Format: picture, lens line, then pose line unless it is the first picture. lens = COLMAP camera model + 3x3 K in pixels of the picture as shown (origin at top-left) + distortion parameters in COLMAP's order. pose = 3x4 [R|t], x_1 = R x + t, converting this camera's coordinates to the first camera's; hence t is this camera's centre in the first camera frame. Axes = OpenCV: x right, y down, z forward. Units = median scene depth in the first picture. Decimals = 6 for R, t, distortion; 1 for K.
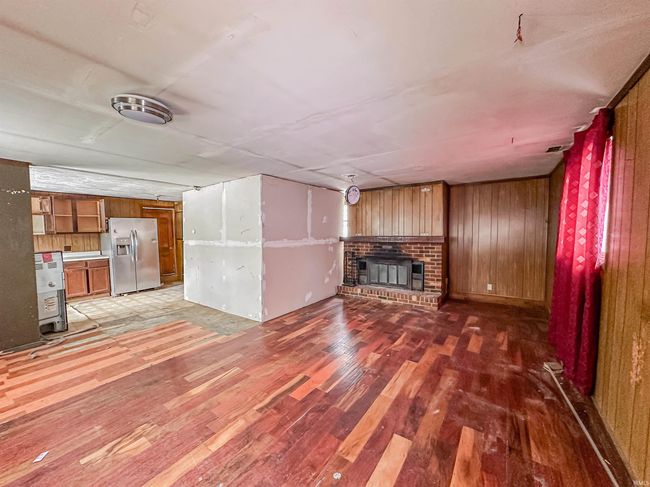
lens RADIAL K [[257.3, 0, 324.7], [0, 257.3, 244.9], [0, 0, 1]] dist [-0.002515, 0.000043]
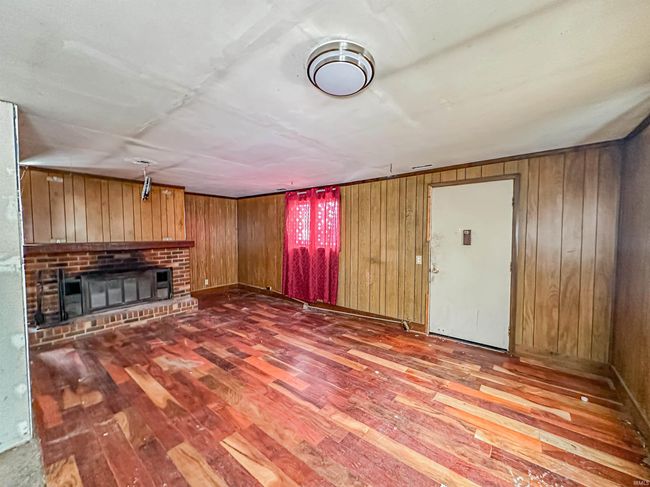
lens RADIAL K [[257.3, 0, 324.6], [0, 257.3, 245.8], [0, 0, 1]] dist [-0.002515, 0.000043]
pose [[0.061181, -0.039271, 0.997354, -0.647820], [0.054538, 0.997864, 0.035945, -0.022603], [-0.996636, 0.052195, 0.063192, 0.452923]]
